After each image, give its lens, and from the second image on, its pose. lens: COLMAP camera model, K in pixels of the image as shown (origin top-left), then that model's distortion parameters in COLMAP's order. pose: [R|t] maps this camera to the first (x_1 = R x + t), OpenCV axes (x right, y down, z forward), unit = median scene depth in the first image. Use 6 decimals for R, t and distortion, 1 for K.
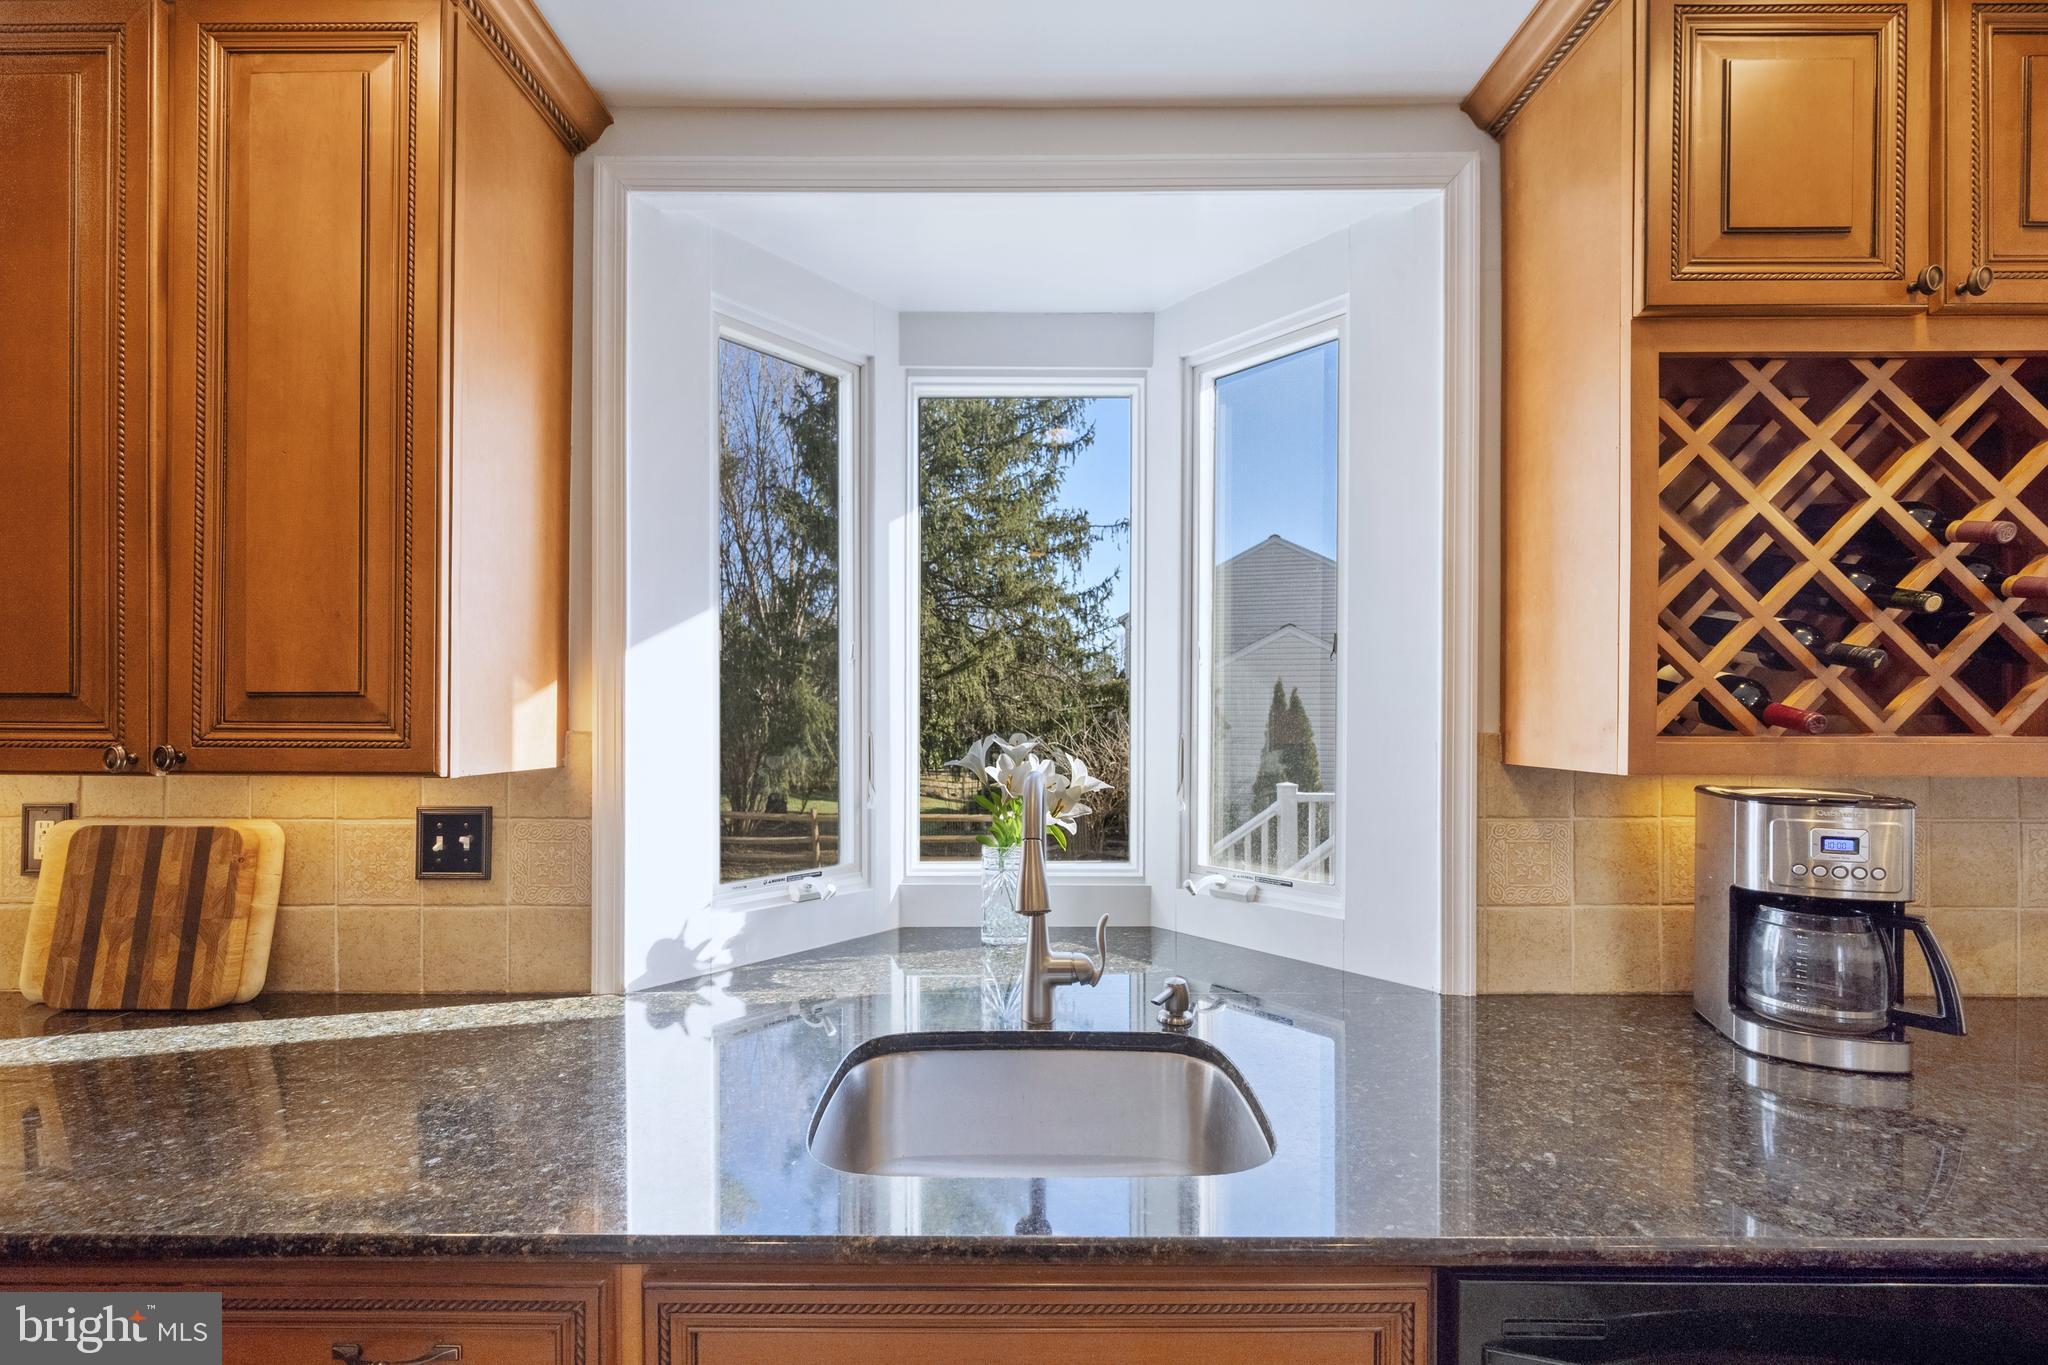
lens RADIAL K [[823.0, 0, 1013.9], [0, 823.0, 715.0], [0, 0, 1]] dist [-0.000518, 0.000101]
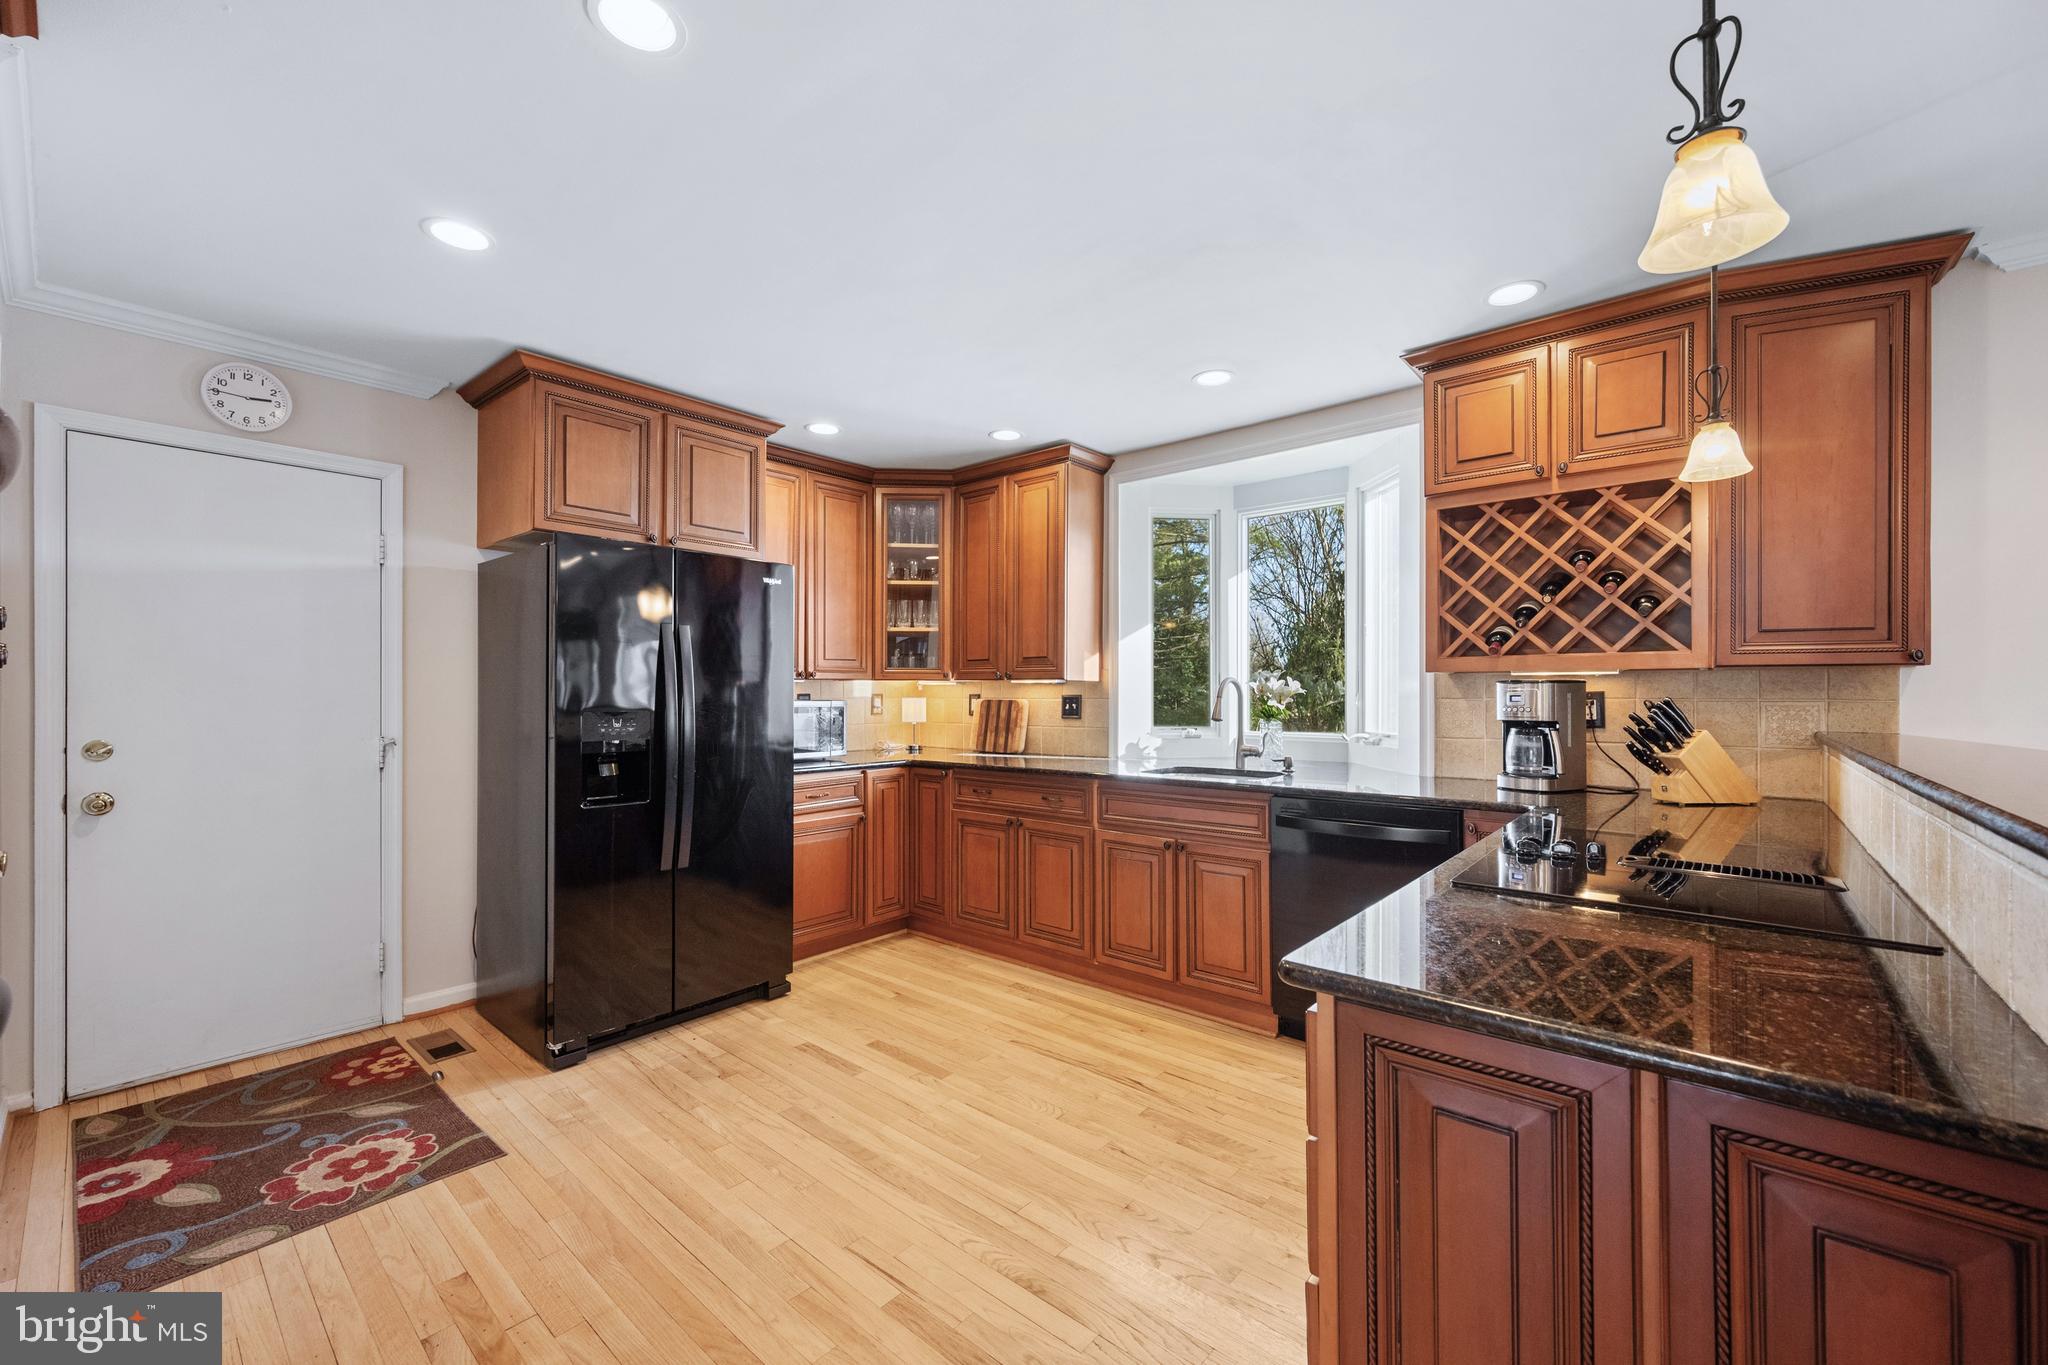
lens RADIAL K [[823.0, 0, 998.9], [0, 823.0, 690.8], [0, 0, 1]] dist [-0.000518, 0.000101]
pose [[0.745360, -0.003858, -0.666652, 1.206356], [0.001732, 0.999991, -0.003850, 0.113709], [0.666660, 0.001715, 0.745360, -1.520204]]
